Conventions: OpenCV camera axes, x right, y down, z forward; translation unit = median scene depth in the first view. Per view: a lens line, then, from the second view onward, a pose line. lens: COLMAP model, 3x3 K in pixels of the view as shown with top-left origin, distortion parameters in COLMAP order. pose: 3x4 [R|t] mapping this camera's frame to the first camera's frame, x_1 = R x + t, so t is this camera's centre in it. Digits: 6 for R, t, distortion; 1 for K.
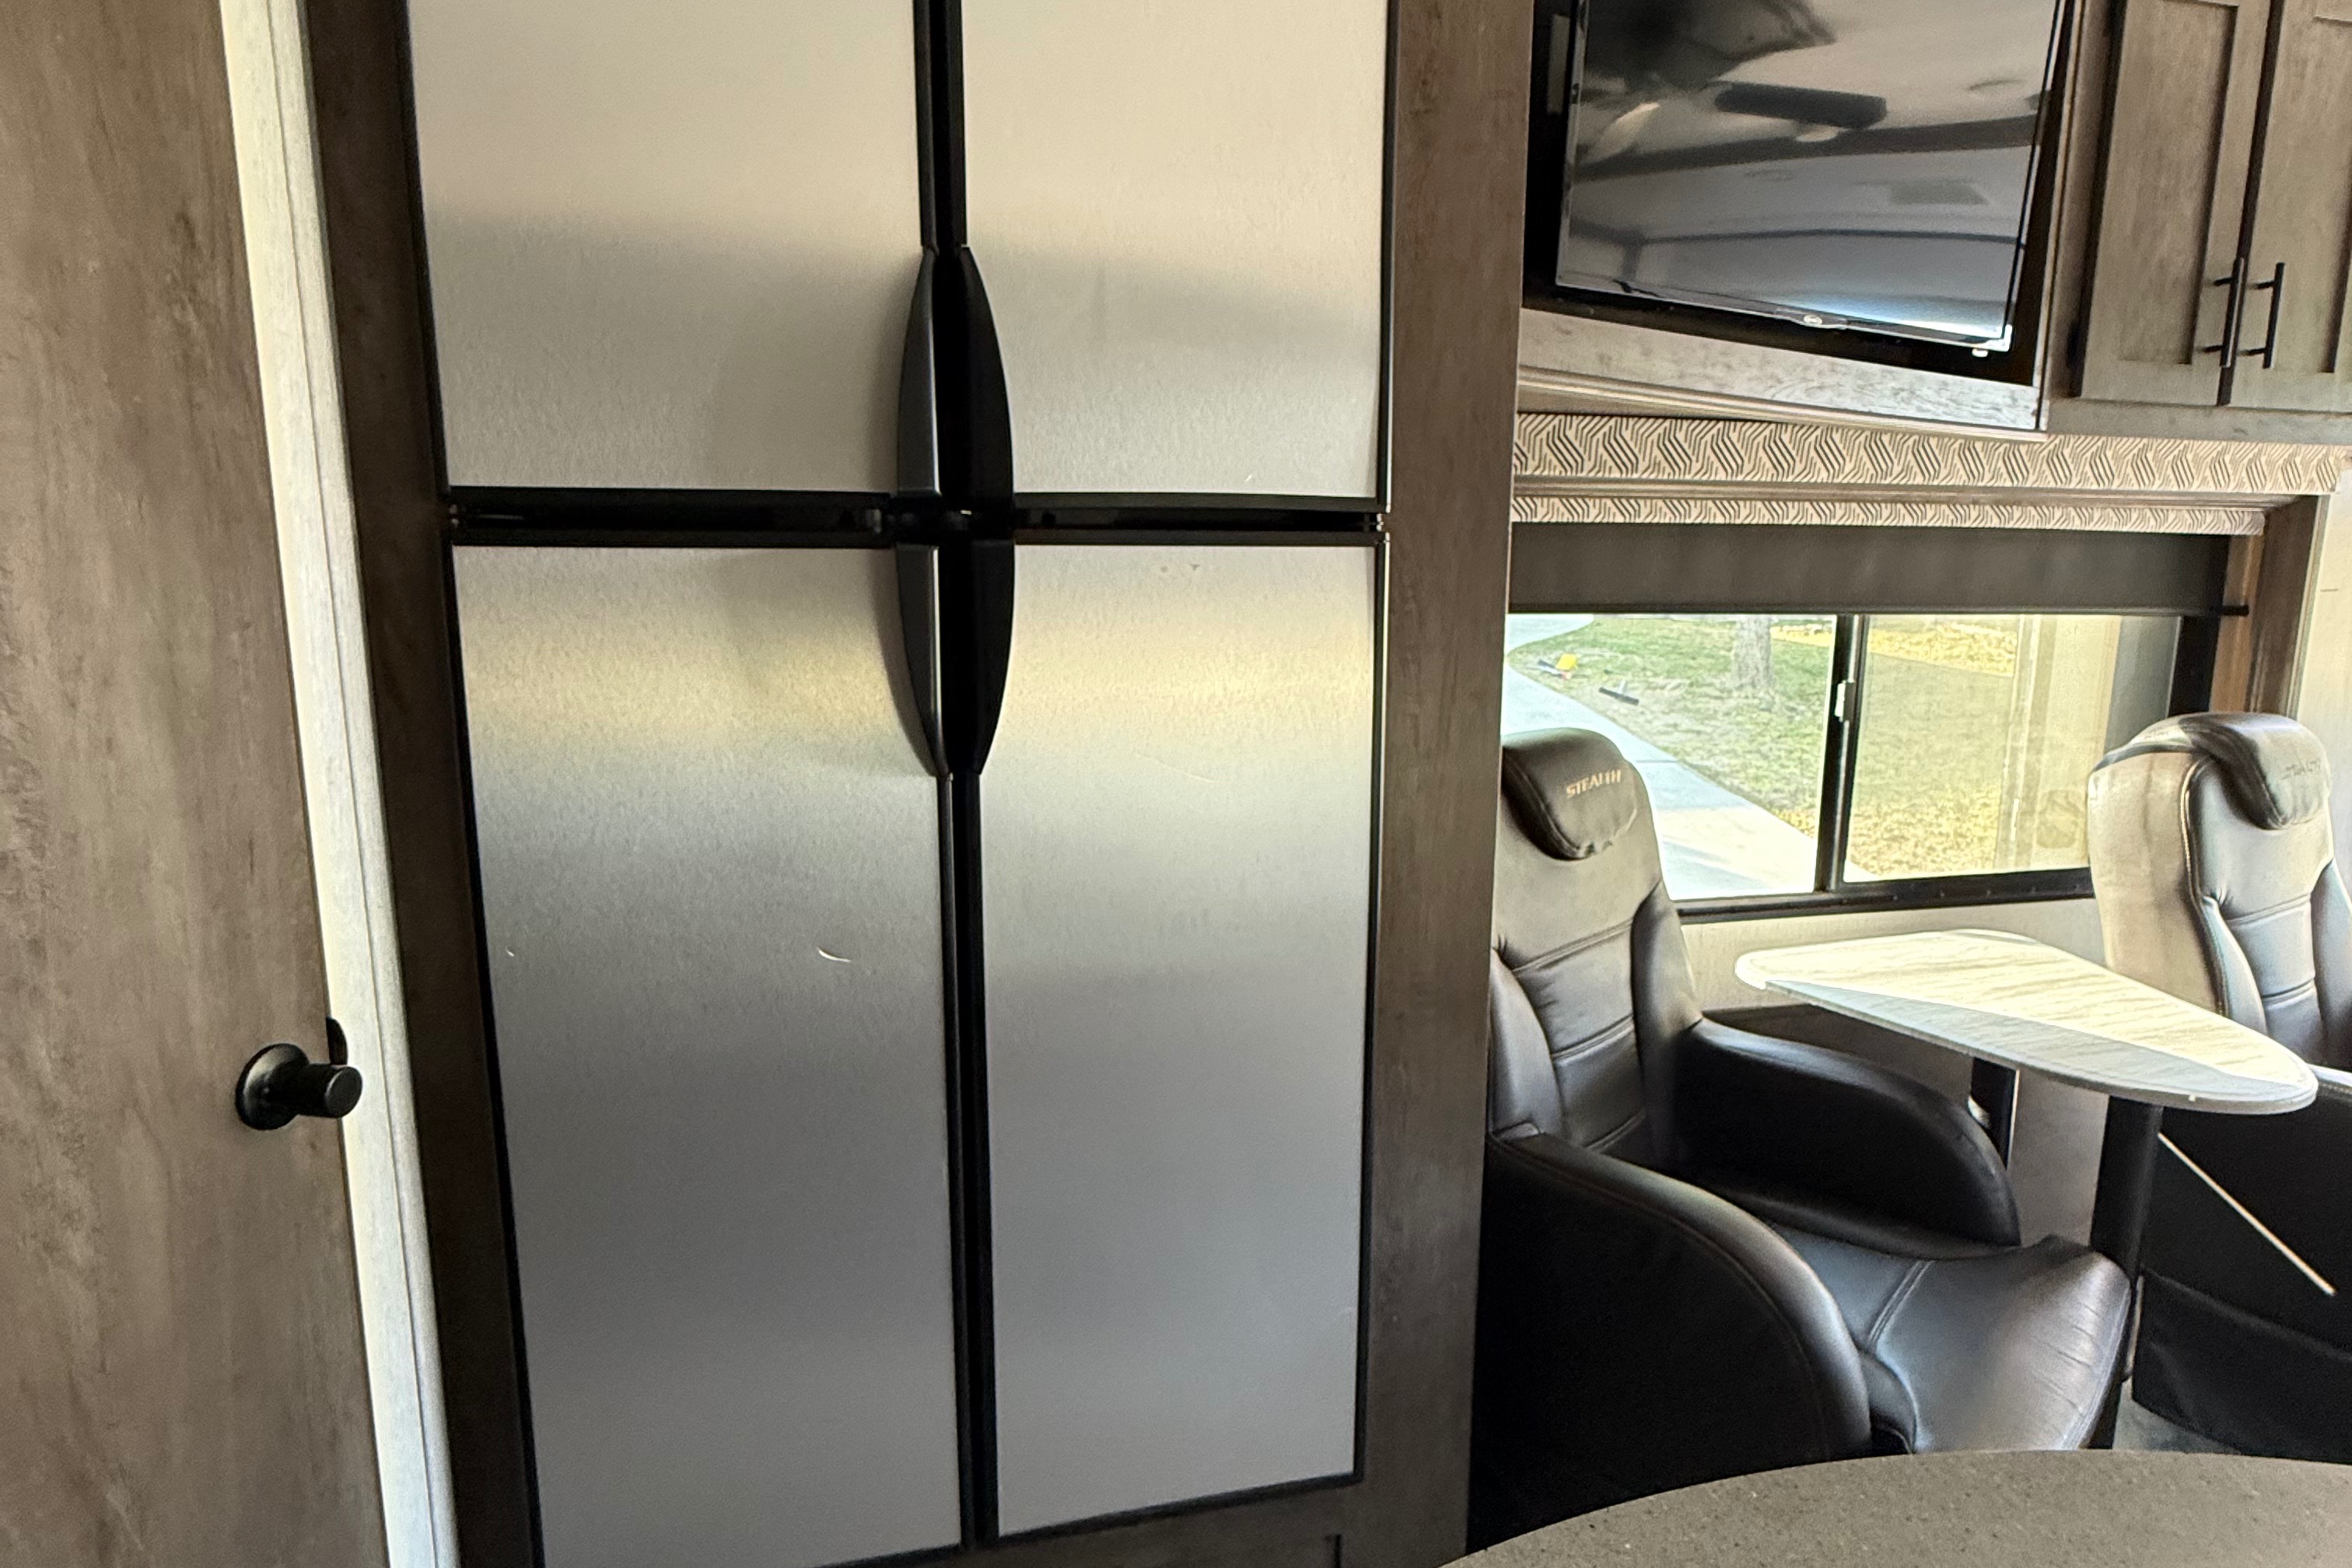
lens RADIAL K [[1246.9, 0, 1174.6], [0, 1246.9, 791.4], [0, 0, 1]] dist [-0.003529, 0.001088]
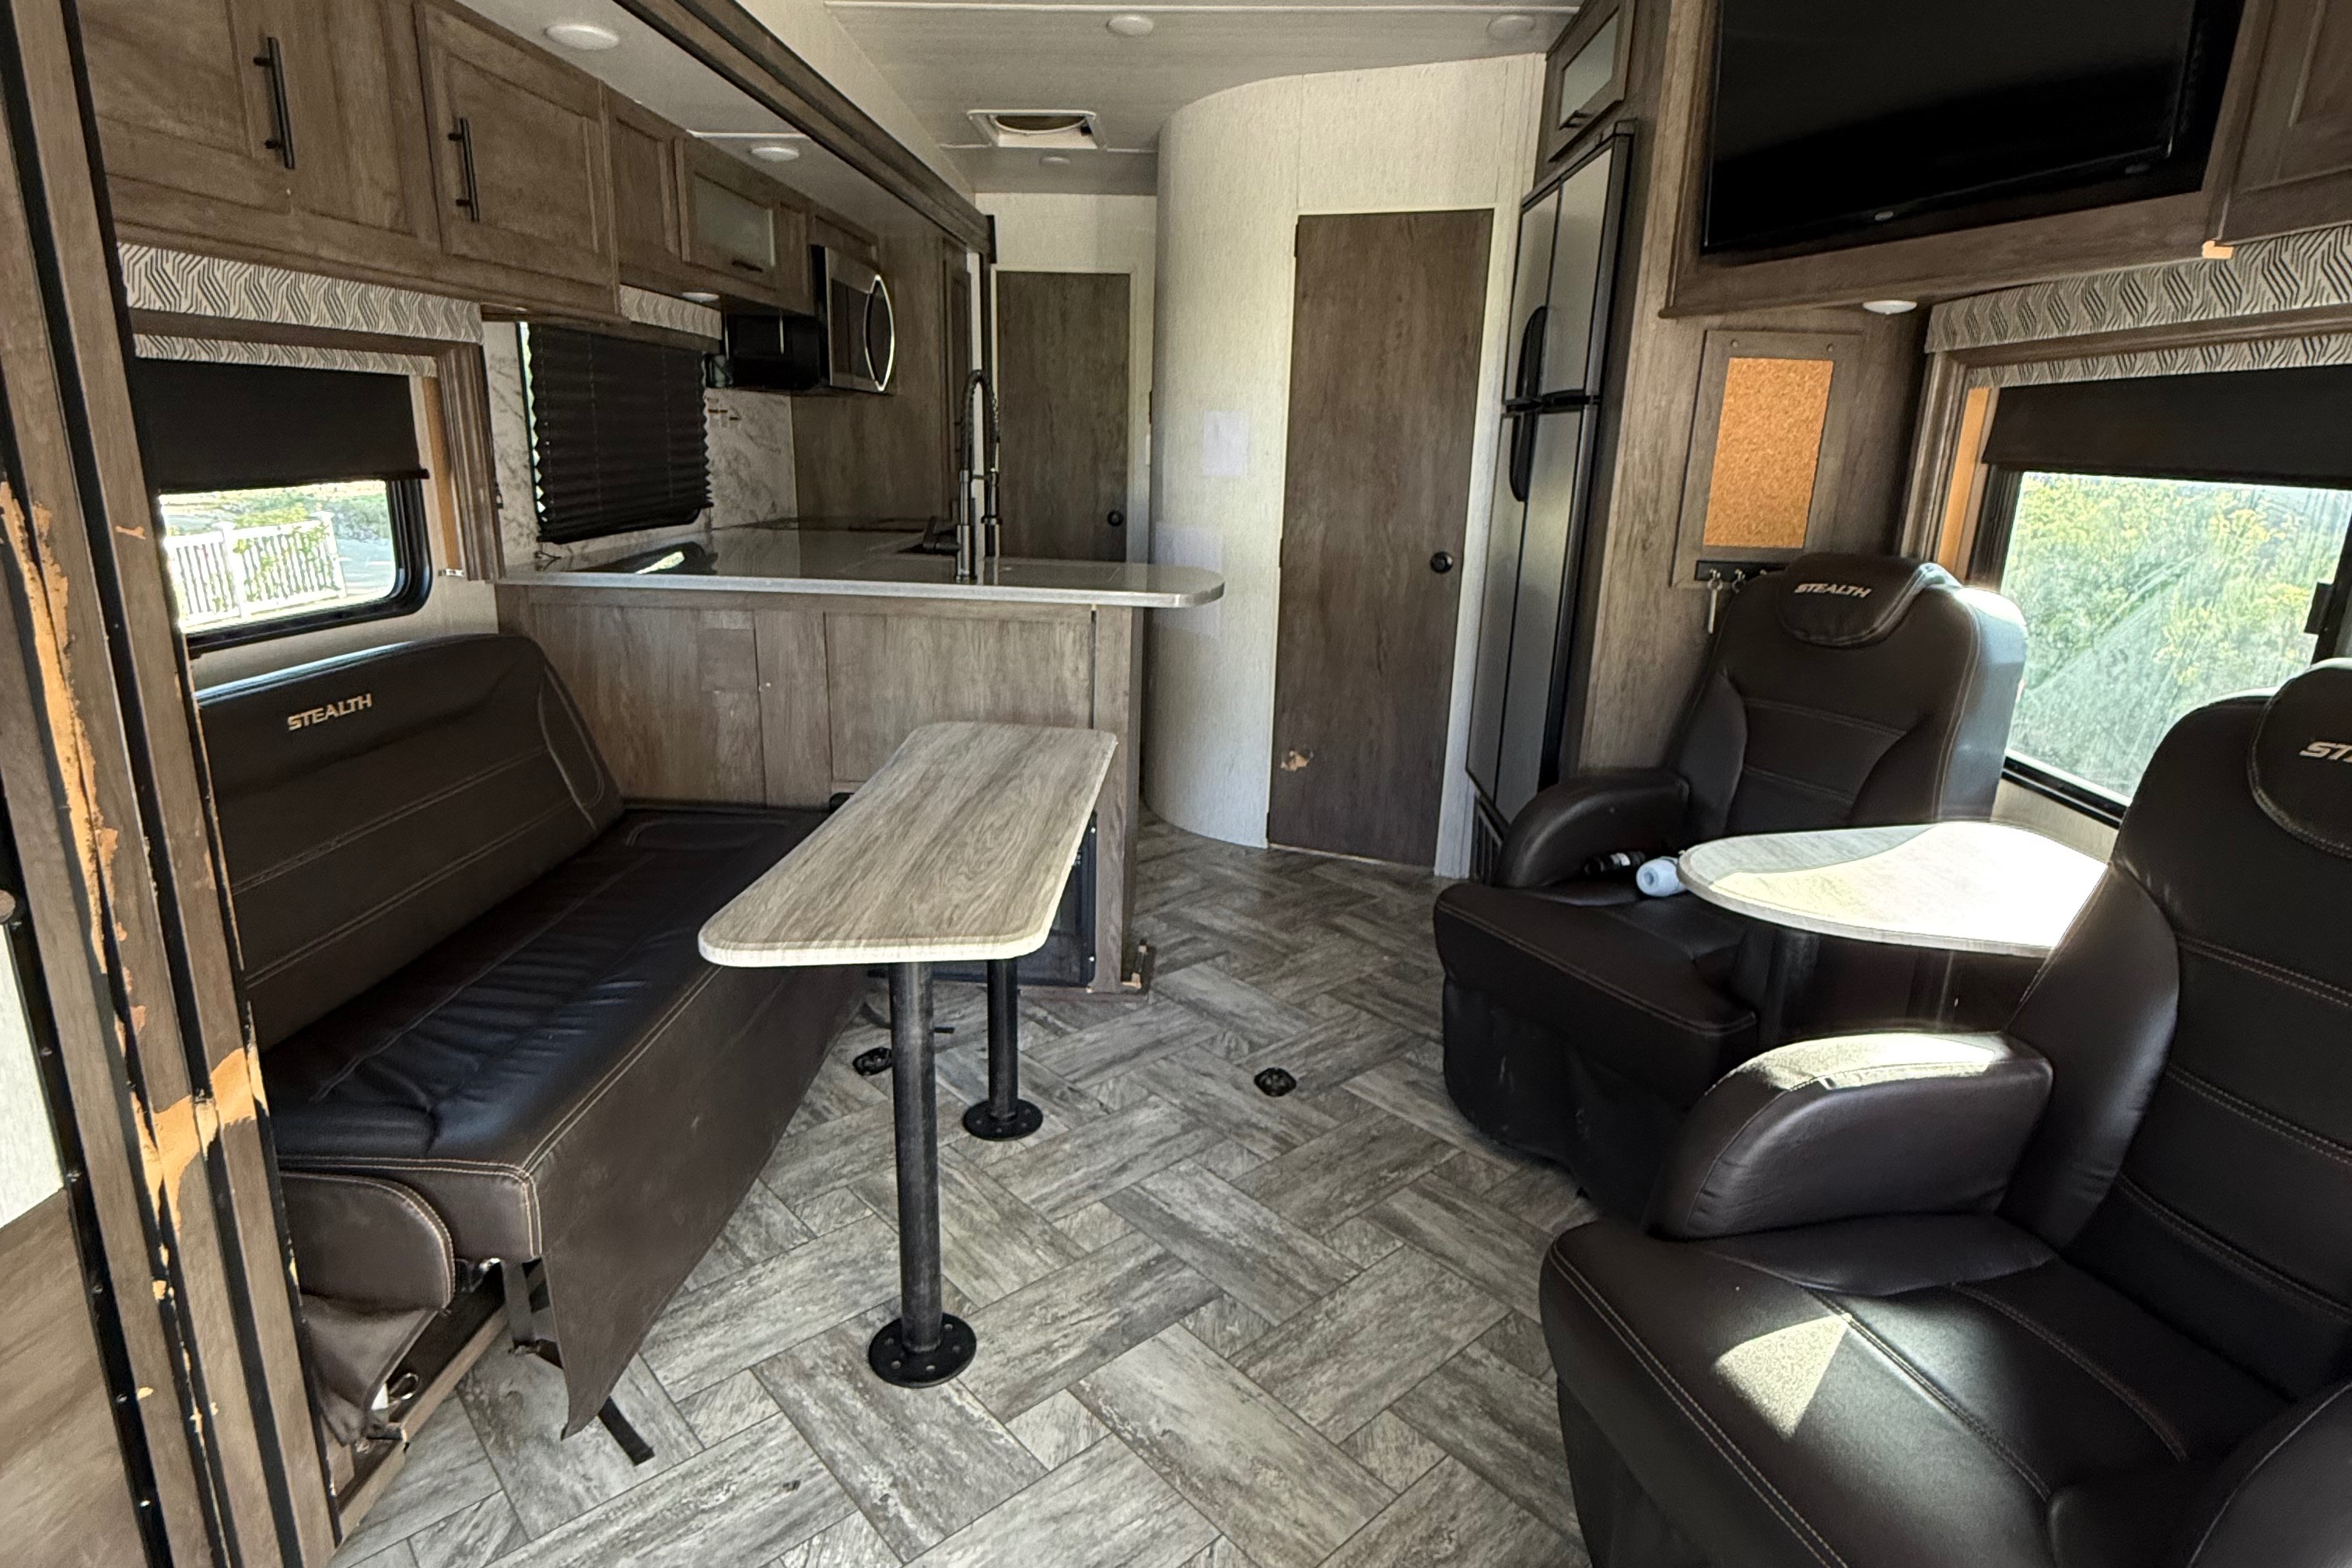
lens RADIAL K [[1246.9, 0, 1166.8], [0, 1246.9, 772.9], [0, 0, 1]] dist [-0.003529, 0.001088]
pose [[-0.292219, 0.257789, -0.920952, 1.635507], [-0.170693, 0.933464, 0.315452, -0.113056], [0.940995, 0.249381, -0.228773, 0.629584]]
